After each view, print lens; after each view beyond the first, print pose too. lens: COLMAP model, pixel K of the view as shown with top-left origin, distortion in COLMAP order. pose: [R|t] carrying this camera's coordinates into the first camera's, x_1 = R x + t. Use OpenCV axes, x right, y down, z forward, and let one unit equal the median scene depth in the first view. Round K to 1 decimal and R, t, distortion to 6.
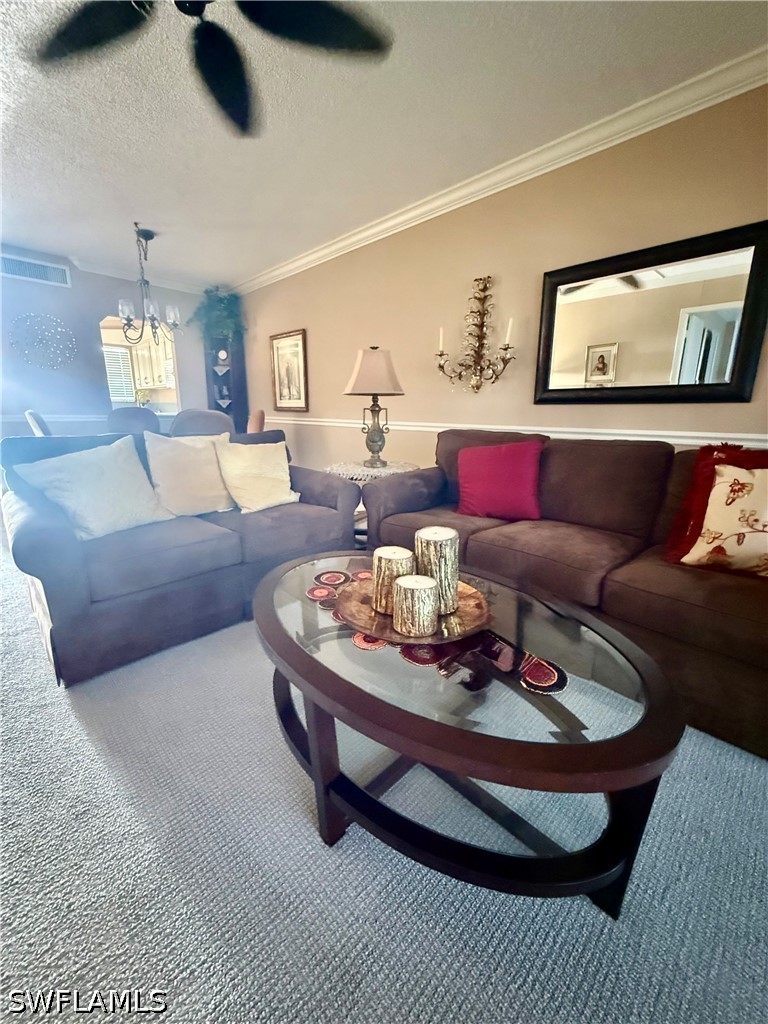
lens RADIAL K [[407.9, 0, 384.7], [0, 407.9, 508.6], [0, 0, 1]] dist [-0.001494, 0.000339]
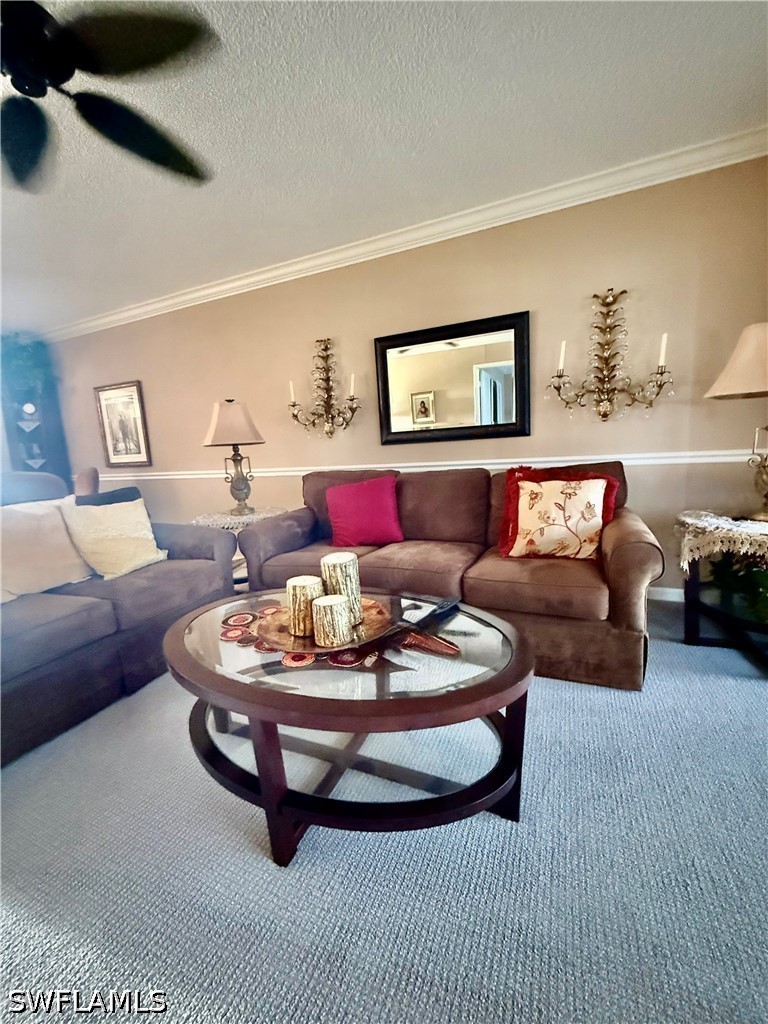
lens RADIAL K [[407.9, 0, 384.7], [0, 407.9, 508.6], [0, 0, 1]] dist [-0.001494, 0.000339]
pose [[0.927536, -0.110561, 0.357007, -0.075942], [0.146185, 0.986463, -0.074306, 0.013136], [-0.343958, 0.121110, 0.931142, -0.081919]]
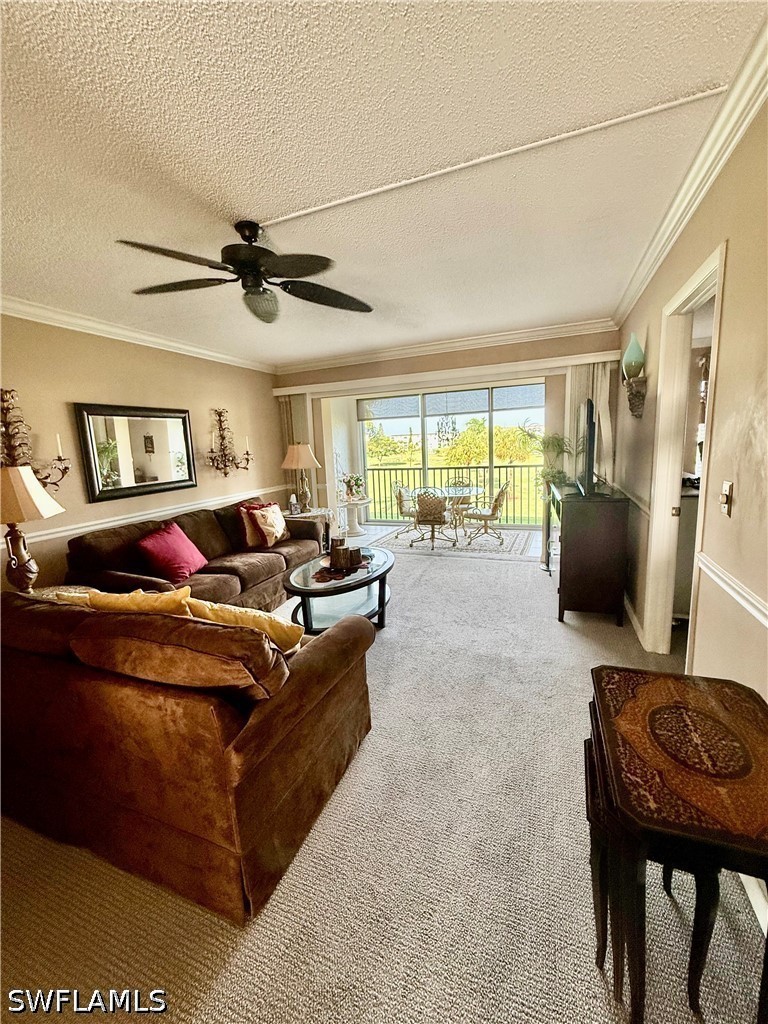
lens RADIAL K [[407.9, 0, 384.7], [0, 407.9, 508.6], [0, 0, 1]] dist [-0.001494, 0.000339]
pose [[-0.401373, -0.136527, 0.905682, -1.327175], [0.260170, 0.931102, 0.255659, -0.396574], [-0.878186, 0.338246, -0.338199, 0.796065]]
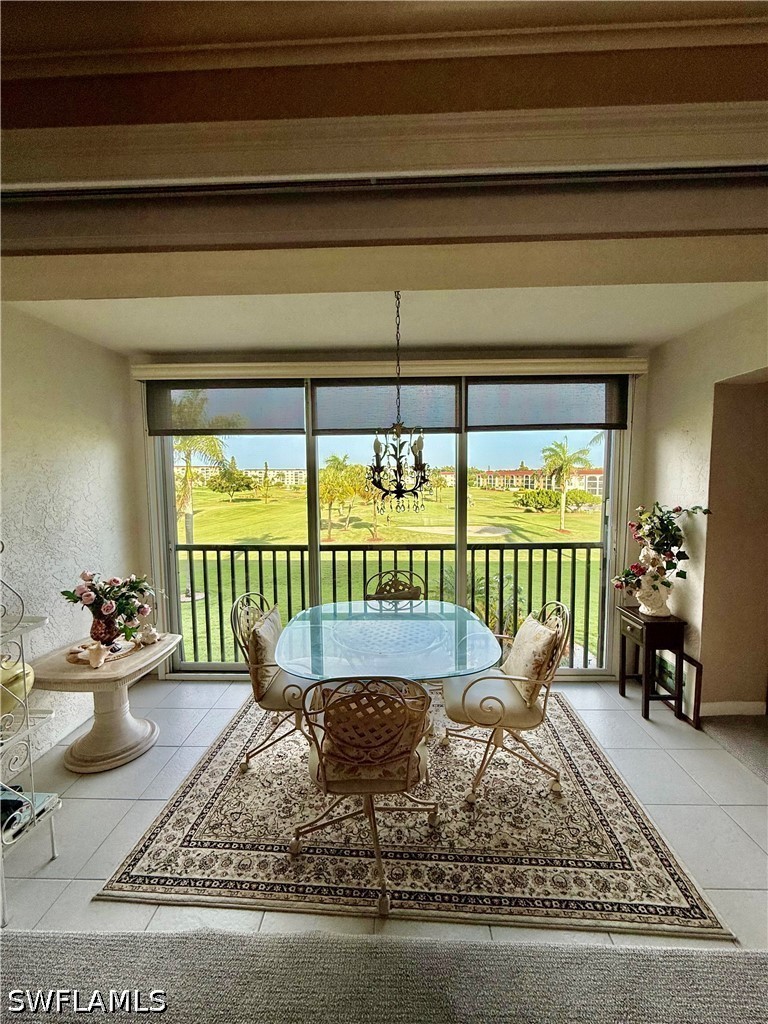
lens RADIAL K [[407.9, 0, 384.7], [0, 407.9, 508.6], [0, 0, 1]] dist [-0.001494, 0.000339]
pose [[-0.688379, -0.061896, 0.722705, 0.336101], [0.176265, 0.952212, 0.249446, -0.230653], [-0.703608, 0.299101, -0.644573, 0.015056]]
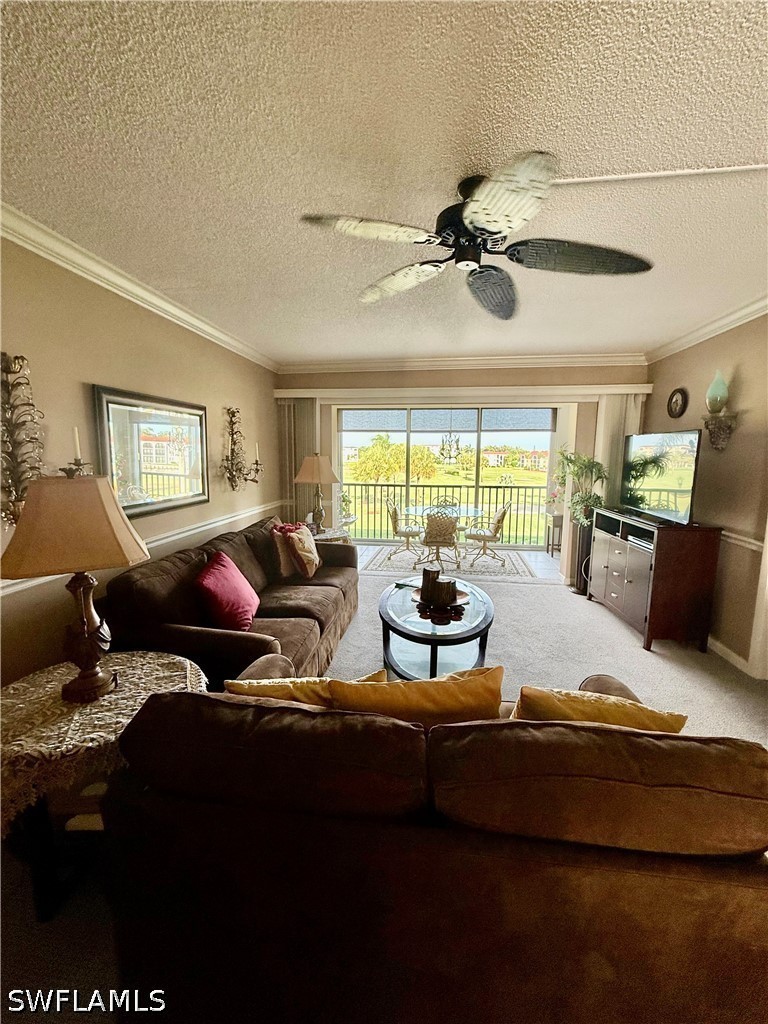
lens RADIAL K [[407.9, 0, 384.7], [0, 407.9, 508.6], [0, 0, 1]] dist [-0.001494, 0.000339]
pose [[-0.611558, -0.118176, 0.782325, -0.821541], [0.177051, 0.943267, 0.280891, -0.523833], [-0.771136, 0.310293, -0.555939, 1.240050]]
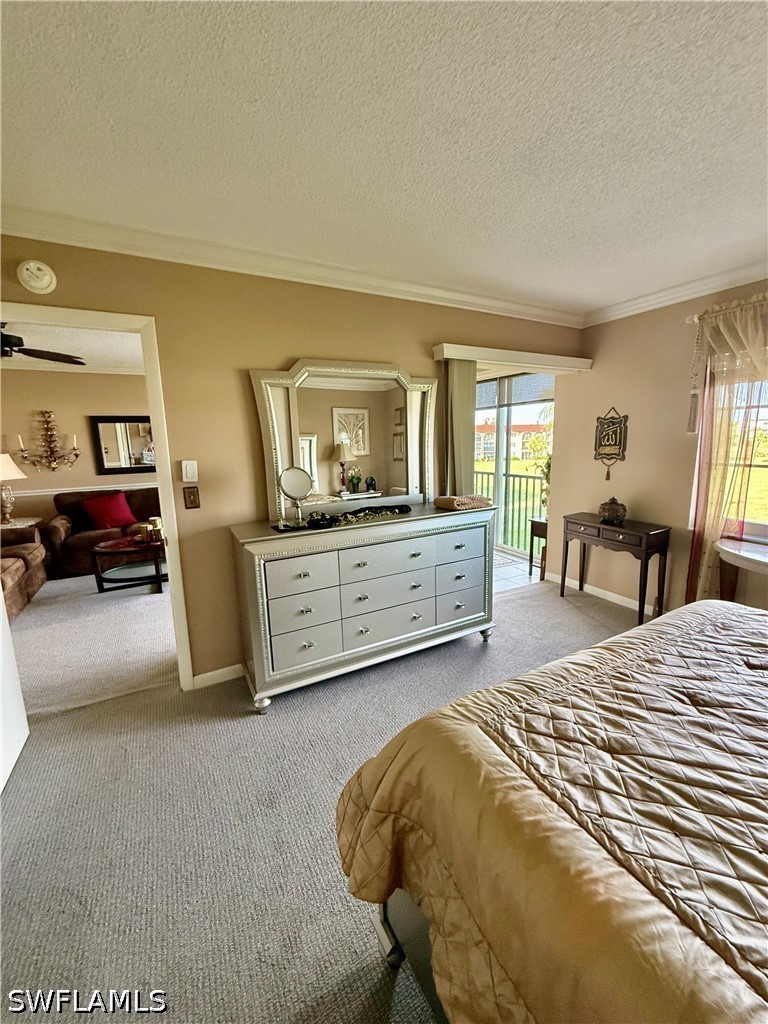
lens RADIAL K [[407.9, 0, 384.7], [0, 407.9, 508.6], [0, 0, 1]] dist [-0.001494, 0.000339]
pose [[0.283061, -0.181047, 0.941859, -1.446961], [0.252642, 0.961414, 0.108878, 0.055344], [-0.925229, 0.207134, 0.317879, -1.159549]]
